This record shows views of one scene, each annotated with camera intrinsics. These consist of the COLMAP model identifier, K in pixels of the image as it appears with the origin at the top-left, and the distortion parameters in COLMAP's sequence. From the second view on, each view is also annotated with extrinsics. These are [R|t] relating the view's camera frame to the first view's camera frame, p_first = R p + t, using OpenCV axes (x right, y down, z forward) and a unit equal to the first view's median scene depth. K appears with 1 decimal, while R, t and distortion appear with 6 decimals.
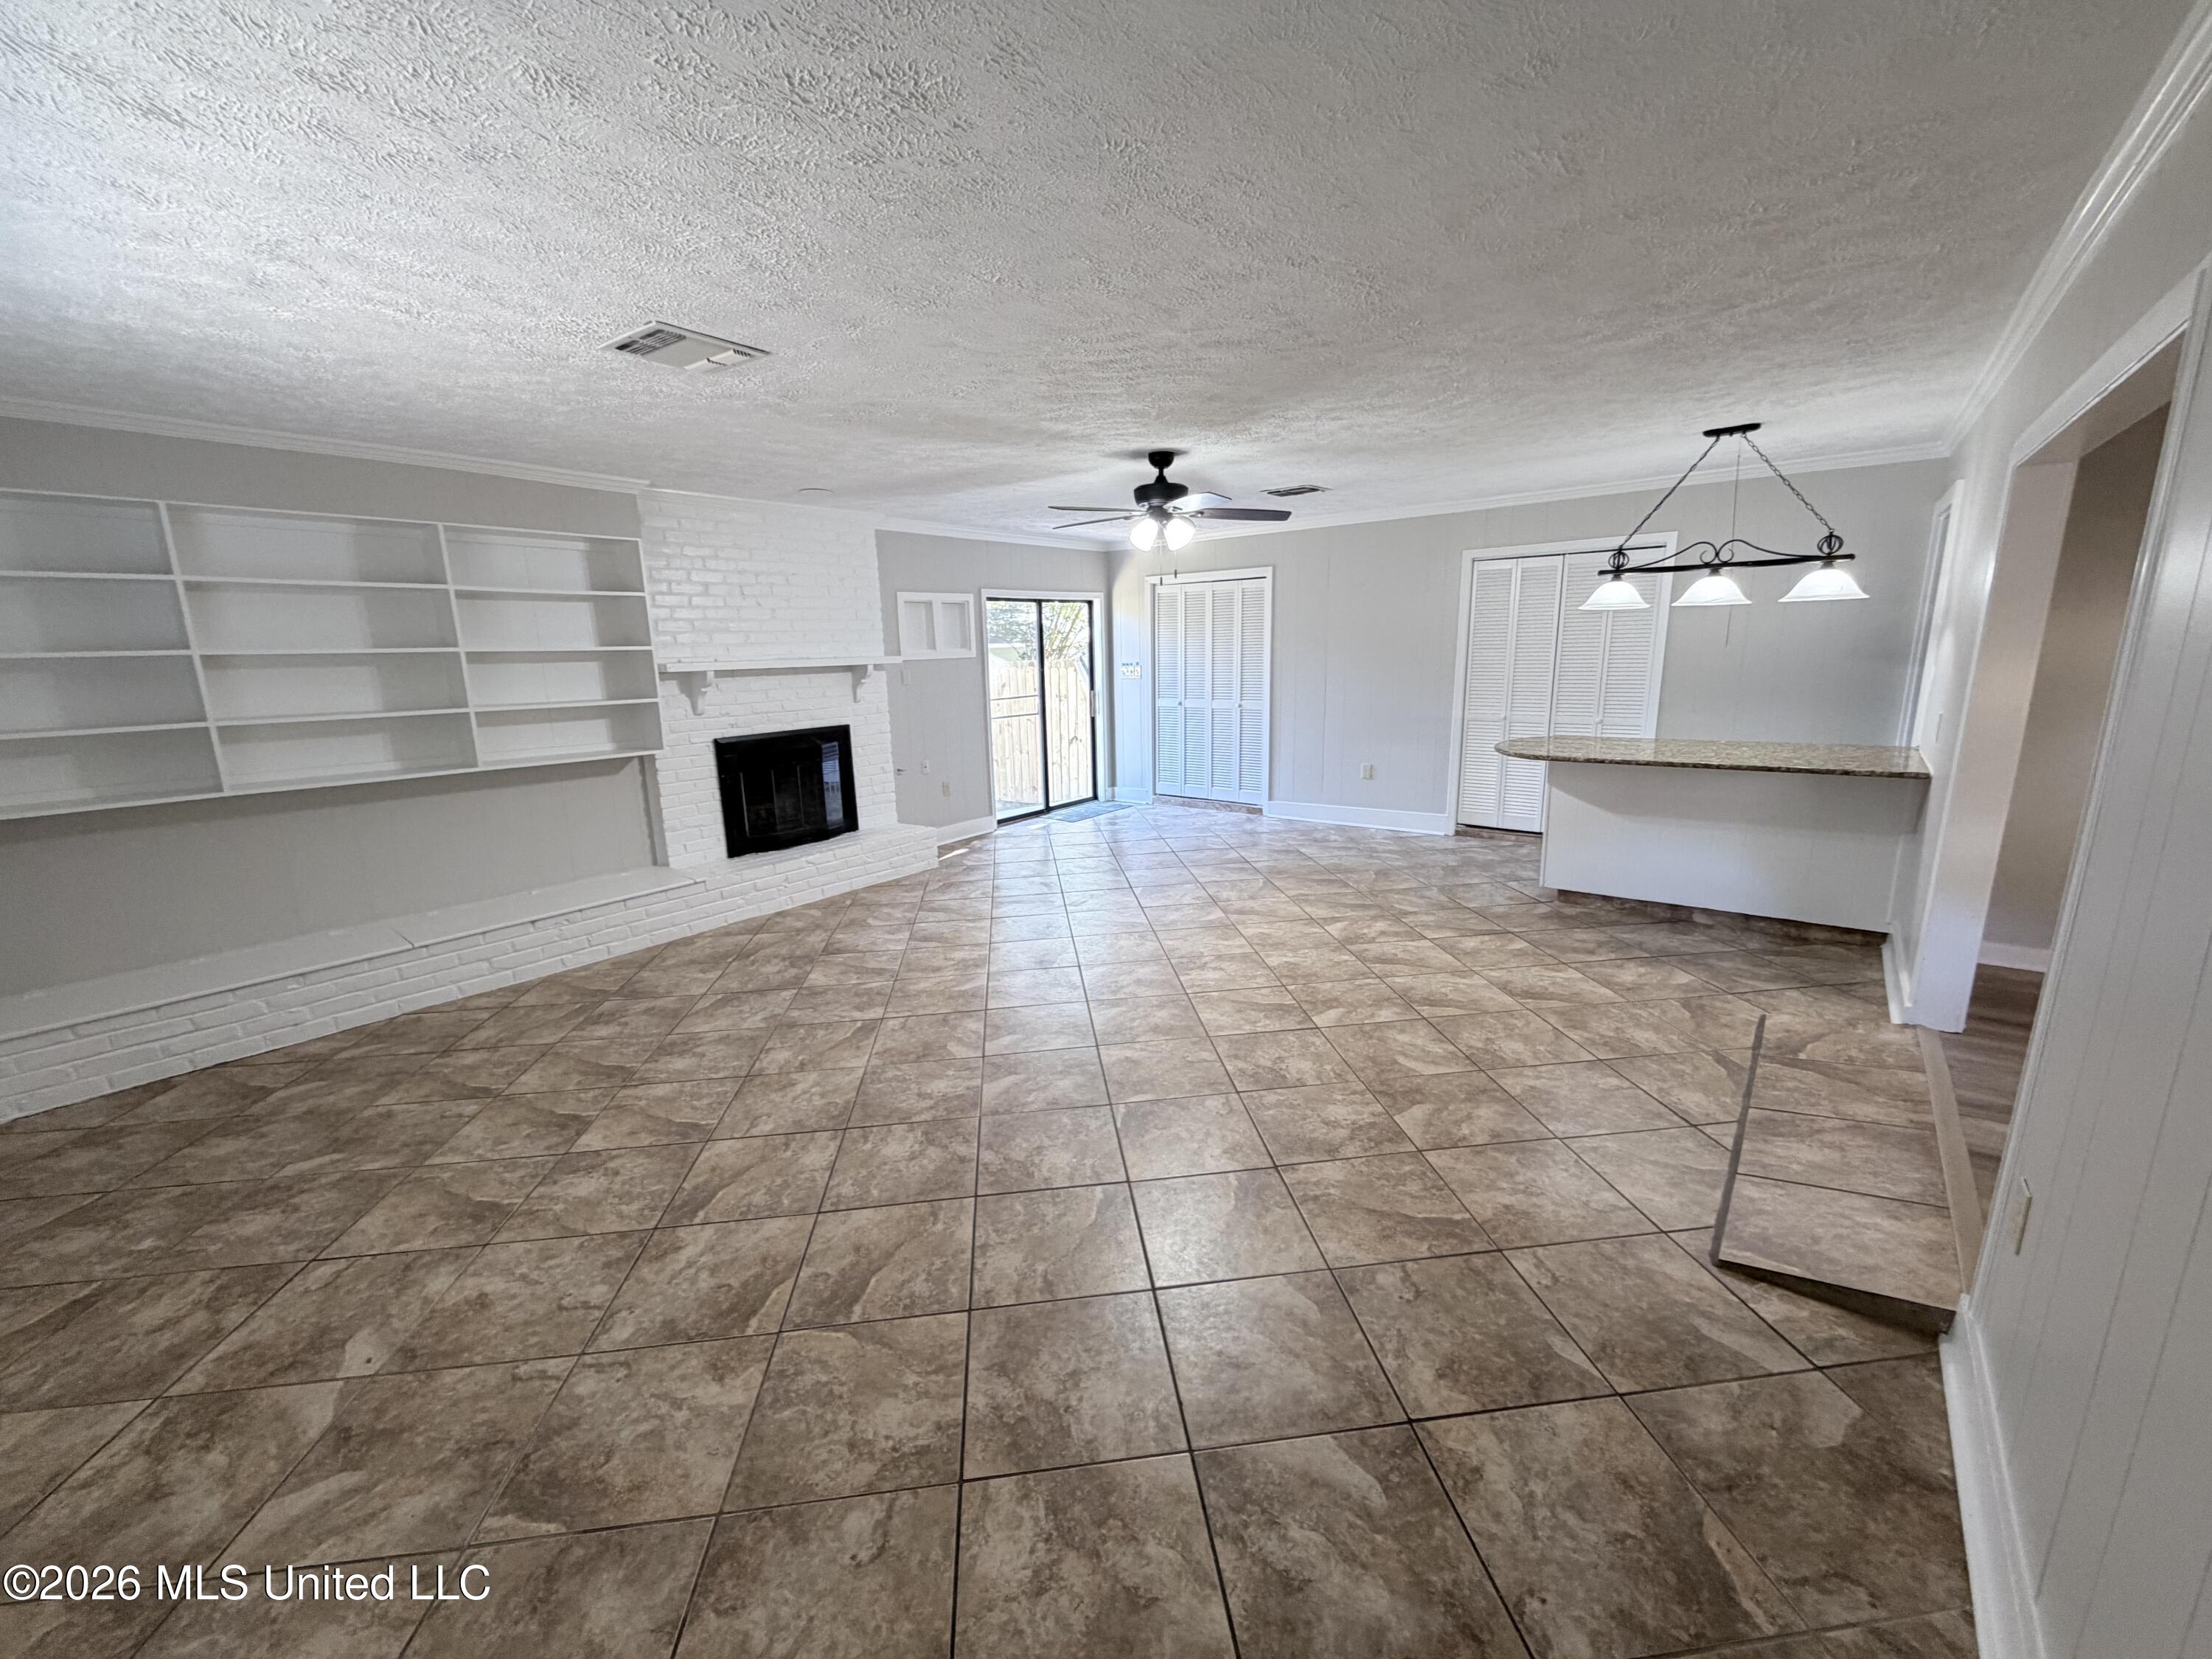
lens RADIAL K [[881.2, 0, 1099.7], [0, 881.2, 833.5], [0, 0, 1]] dist [-0.000086, -0.000007]
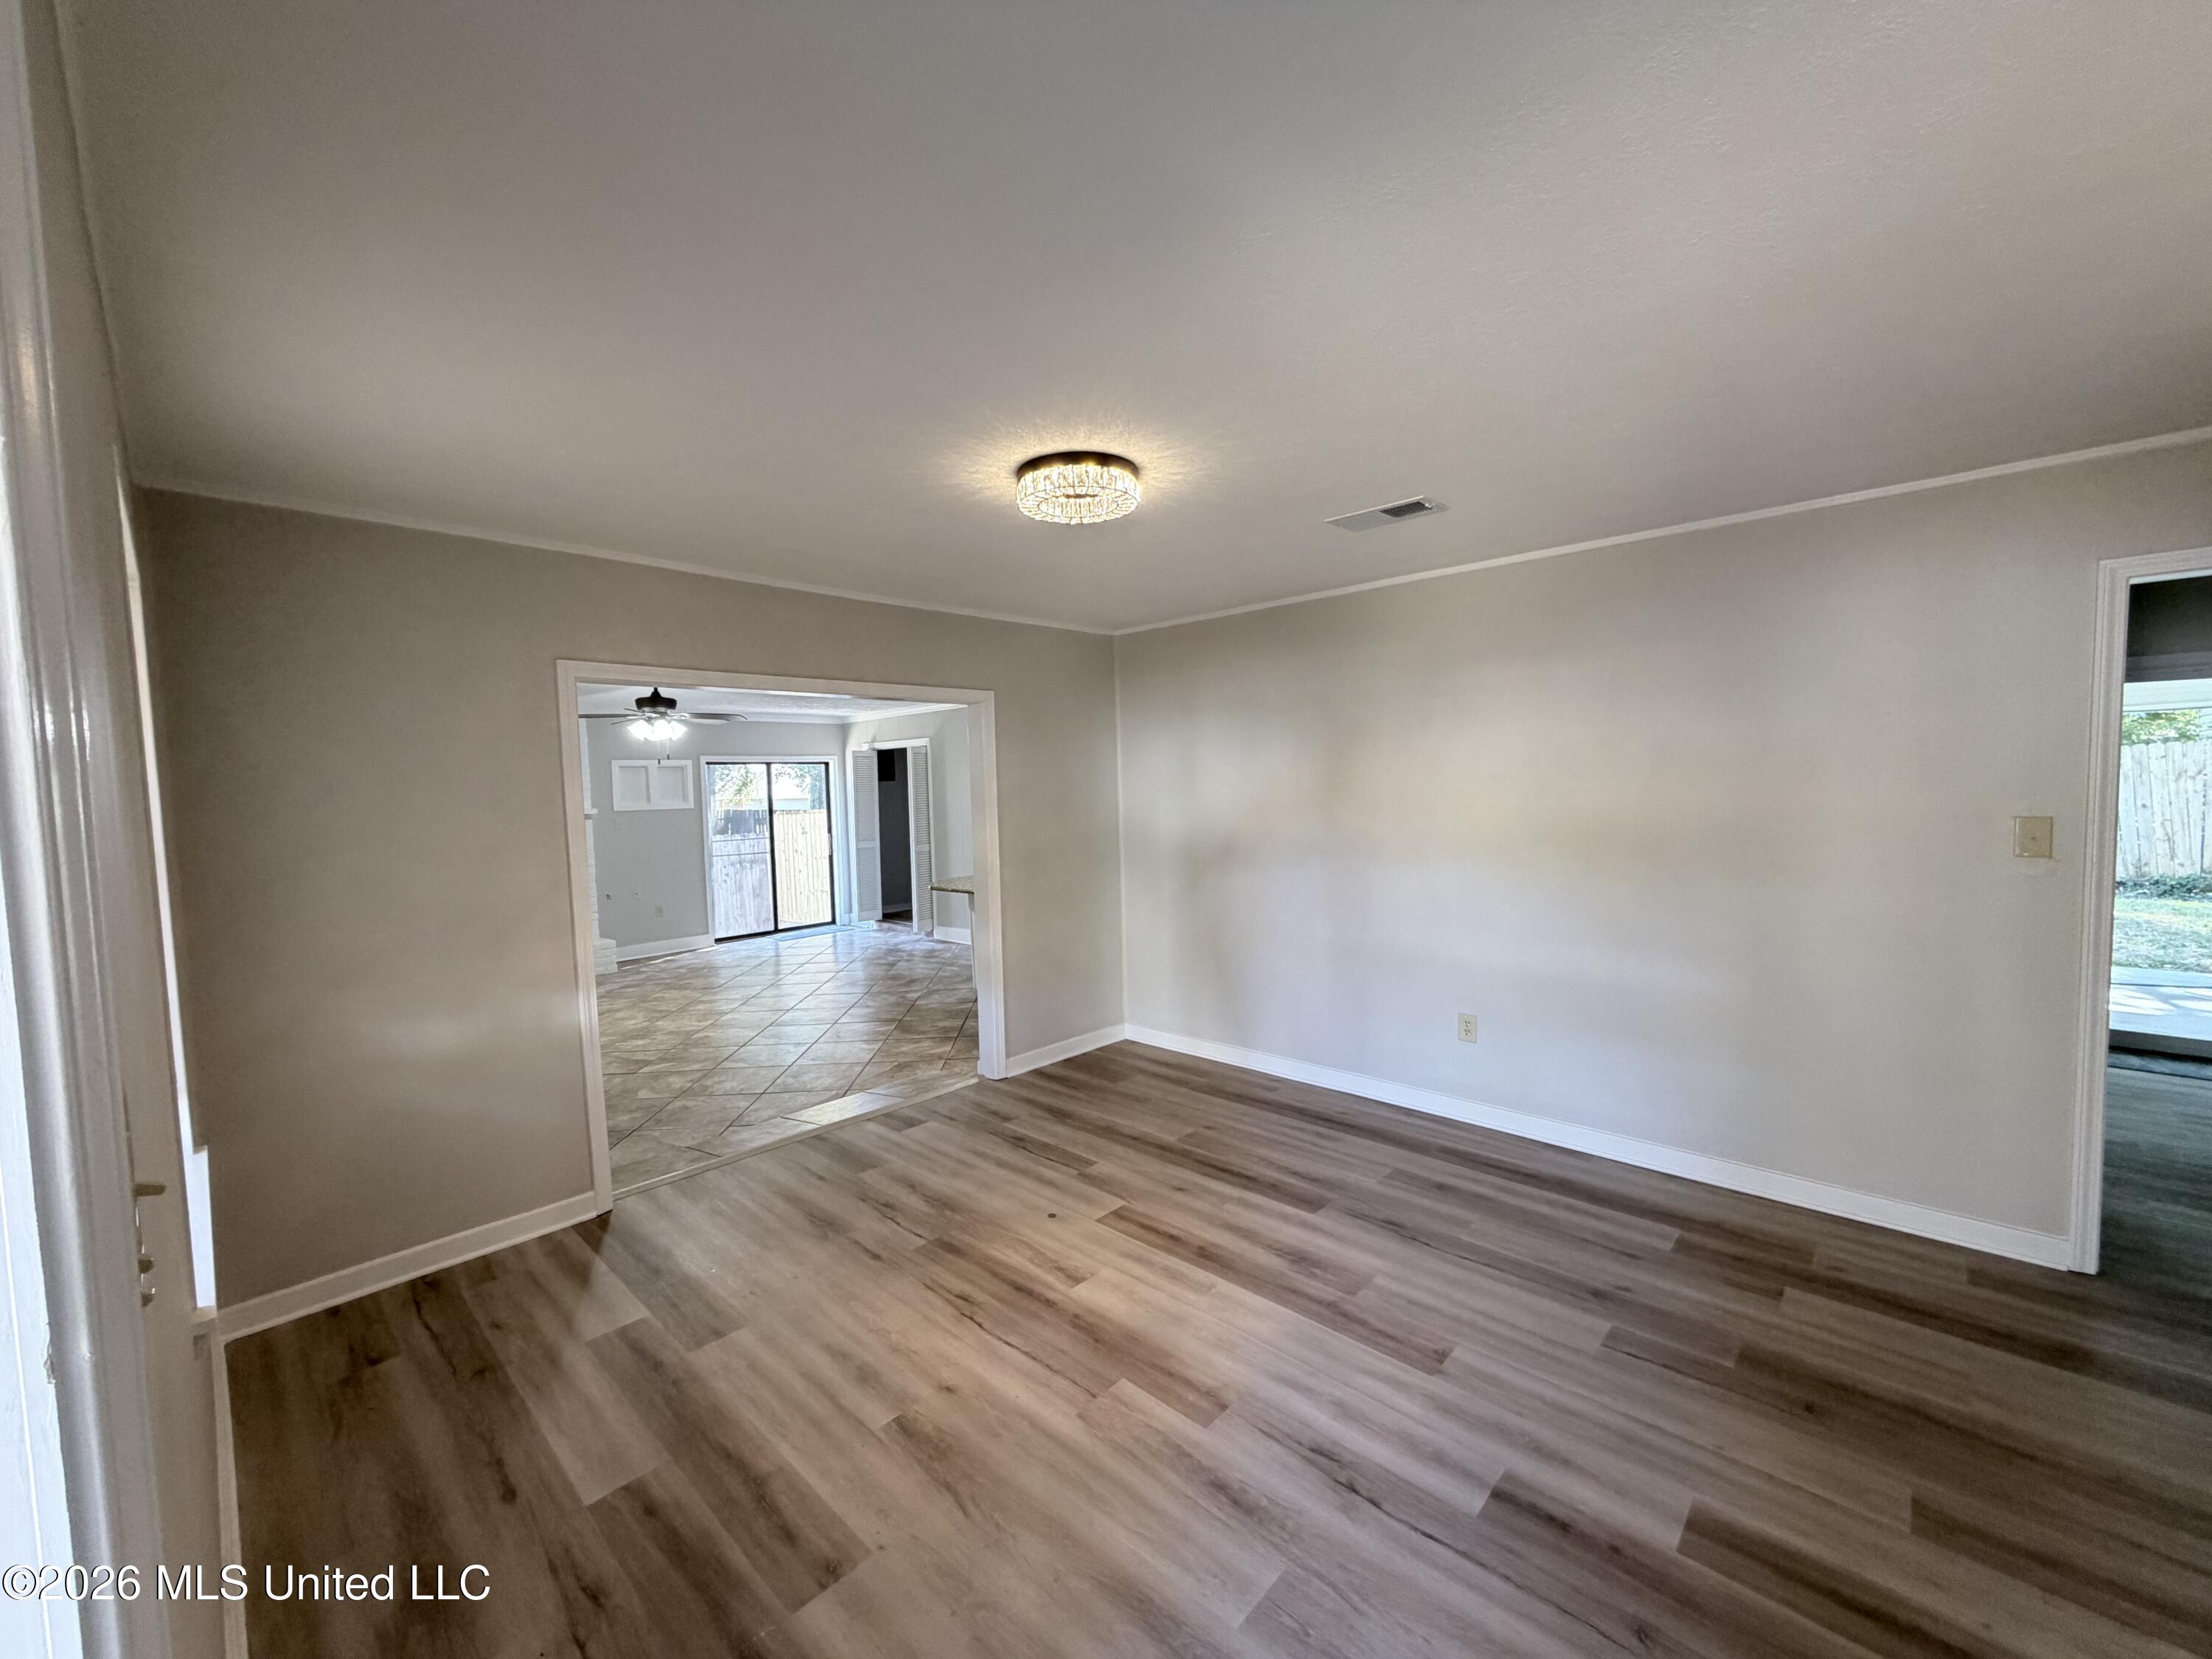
lens RADIAL K [[881.2, 0, 1099.7], [0, 881.2, 833.5], [0, 0, 1]] dist [-0.000086, -0.000007]
pose [[0.996839, 0.004875, -0.079295, 1.006621], [-0.016973, 0.988138, -0.152626, 0.038224], [0.077611, 0.153490, 0.985098, -0.371810]]
